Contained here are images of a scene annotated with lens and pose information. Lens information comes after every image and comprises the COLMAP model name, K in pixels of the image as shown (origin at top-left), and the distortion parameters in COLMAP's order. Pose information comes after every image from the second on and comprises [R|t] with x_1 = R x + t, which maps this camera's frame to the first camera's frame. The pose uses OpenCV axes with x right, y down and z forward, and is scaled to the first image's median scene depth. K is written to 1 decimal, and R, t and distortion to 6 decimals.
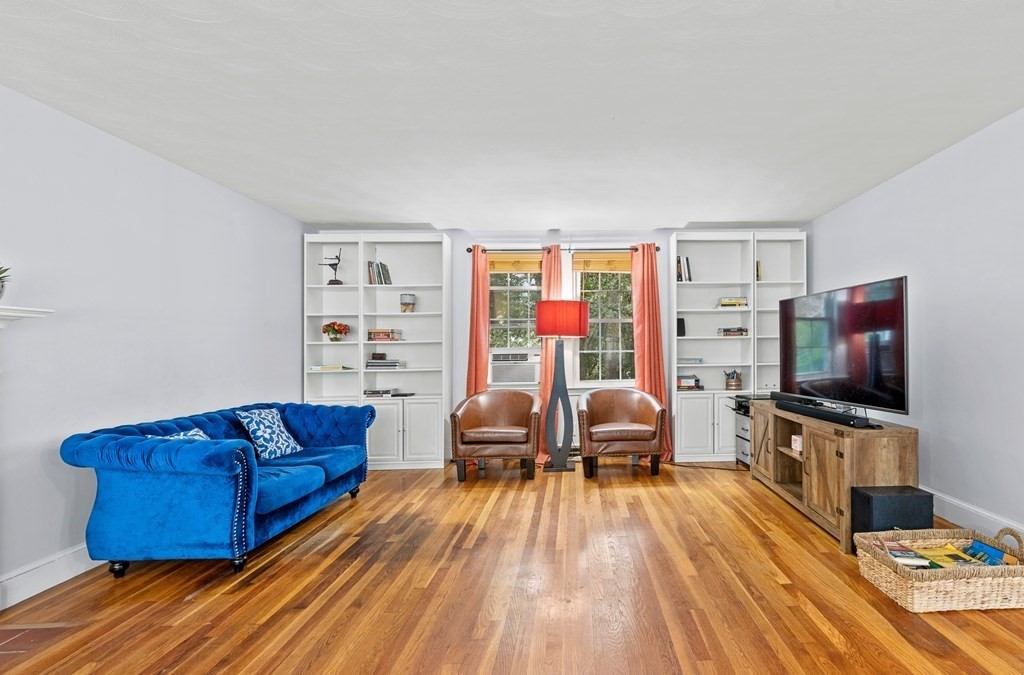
lens RADIAL K [[505.7, 0, 511.7], [0, 505.7, 347.6], [0, 0, 1]] dist [0.001019, 0.000348]
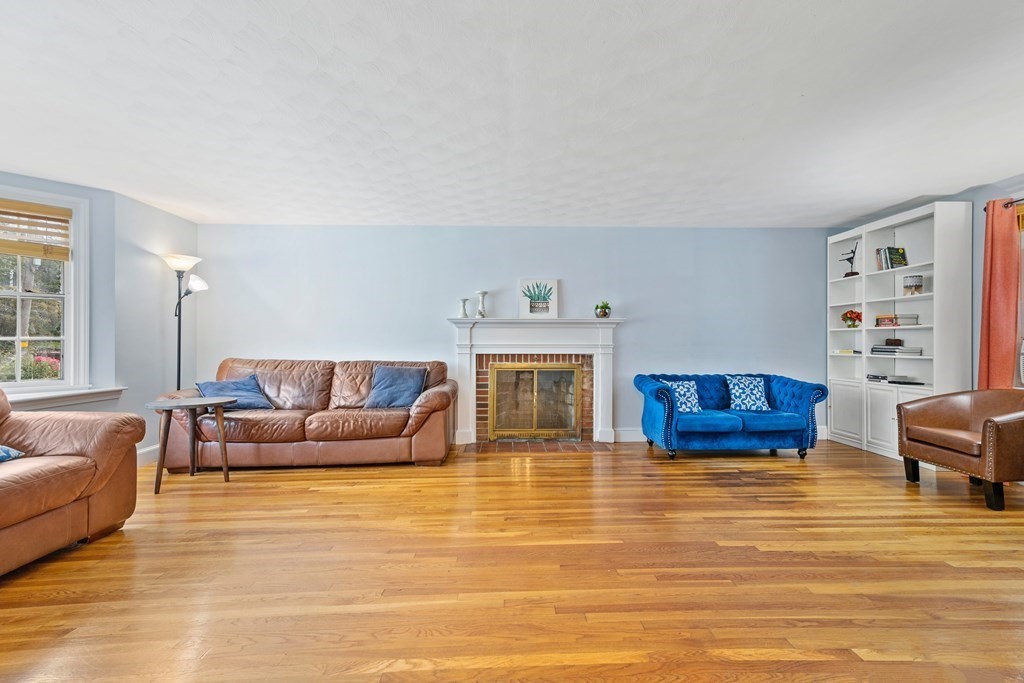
lens RADIAL K [[454.7, 0, 515.6], [0, 454.7, 341.2], [0, 0, 1]] dist [-0.002471, -0.000018]
pose [[-0.005661, 0.010973, -0.999924, 0.649909], [0.005678, 0.999924, 0.010941, 0.001835], [0.999968, -0.005616, -0.005723, 0.277541]]
